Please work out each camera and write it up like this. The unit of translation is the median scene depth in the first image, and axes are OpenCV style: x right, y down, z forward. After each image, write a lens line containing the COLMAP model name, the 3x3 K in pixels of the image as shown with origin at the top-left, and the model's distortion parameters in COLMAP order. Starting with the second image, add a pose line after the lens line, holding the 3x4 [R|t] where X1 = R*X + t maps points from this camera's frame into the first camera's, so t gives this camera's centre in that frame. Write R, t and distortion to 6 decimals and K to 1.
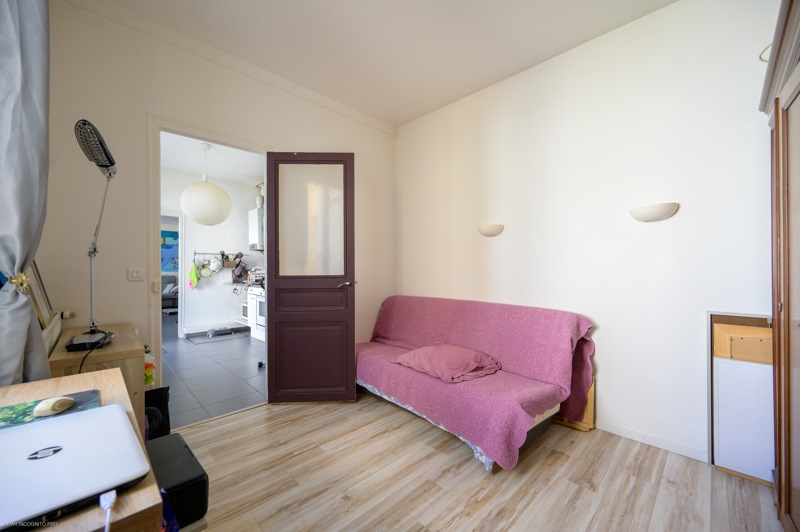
lens RADIAL K [[318.4, 0, 402.7], [0, 318.4, 270.0], [0, 0, 1]] dist [0.001774, 0.000130]
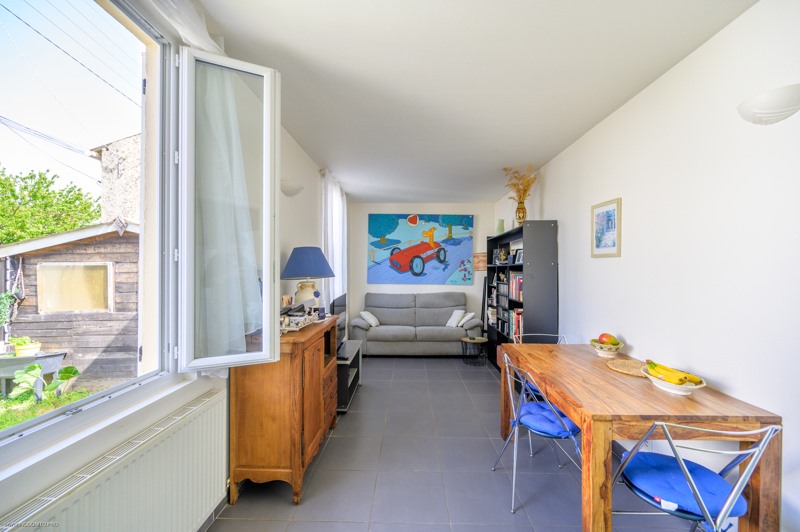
lens RADIAL K [[318.4, 0, 399.2], [0, 318.4, 268.1], [0, 0, 1]] dist [0.001774, 0.000130]
pose [[0.696447, 0.007615, -0.717568, -0.403045], [-0.006311, 0.999970, 0.004487, -0.030046], [0.717581, 0.001404, 0.696474, 0.539508]]
